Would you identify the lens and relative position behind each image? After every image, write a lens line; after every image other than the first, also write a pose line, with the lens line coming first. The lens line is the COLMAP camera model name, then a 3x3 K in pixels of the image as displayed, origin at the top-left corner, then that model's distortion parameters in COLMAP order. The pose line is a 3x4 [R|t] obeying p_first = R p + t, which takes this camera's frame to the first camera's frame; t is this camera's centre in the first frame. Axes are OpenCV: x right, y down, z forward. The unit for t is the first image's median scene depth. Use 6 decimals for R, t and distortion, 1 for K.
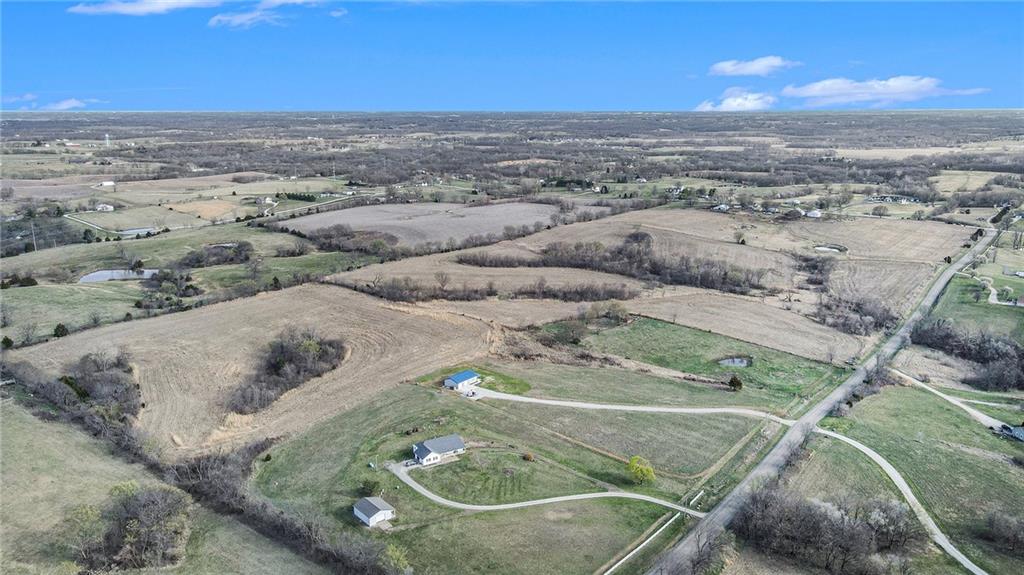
lens RADIAL K [[728.8, 0, 512.0], [0, 728.8, 287.5], [0, 0, 1]] dist [-0.003191, 0.021295]
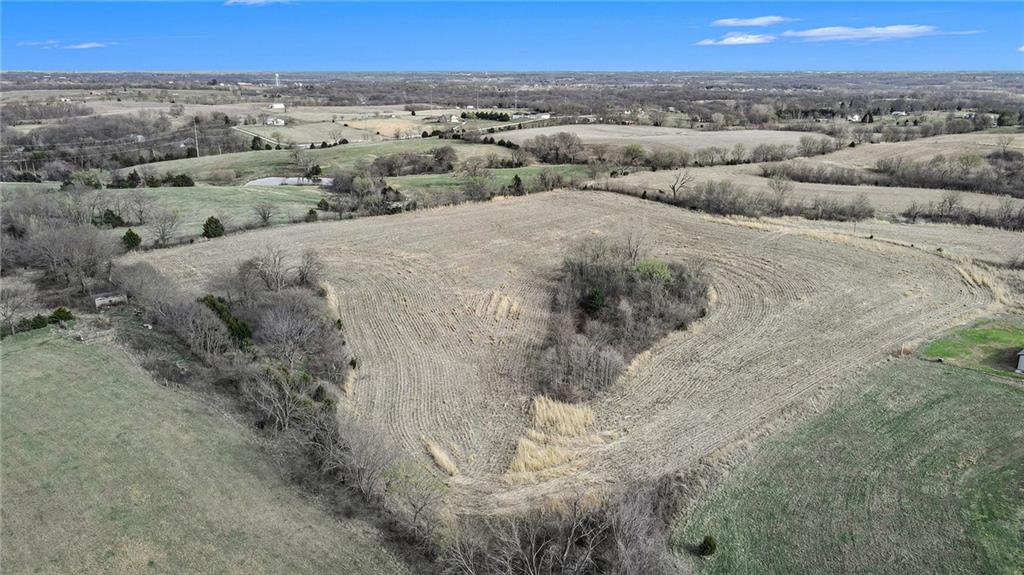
lens RADIAL K [[728.8, 0, 512.0], [0, 728.8, 287.5], [0, 0, 1]] dist [-0.003191, 0.021295]
pose [[0.981375, 0.057501, -0.183292, -0.257276], [-0.048698, 0.997450, 0.052176, 0.065906], [0.185825, -0.042279, 0.981673, 0.445622]]
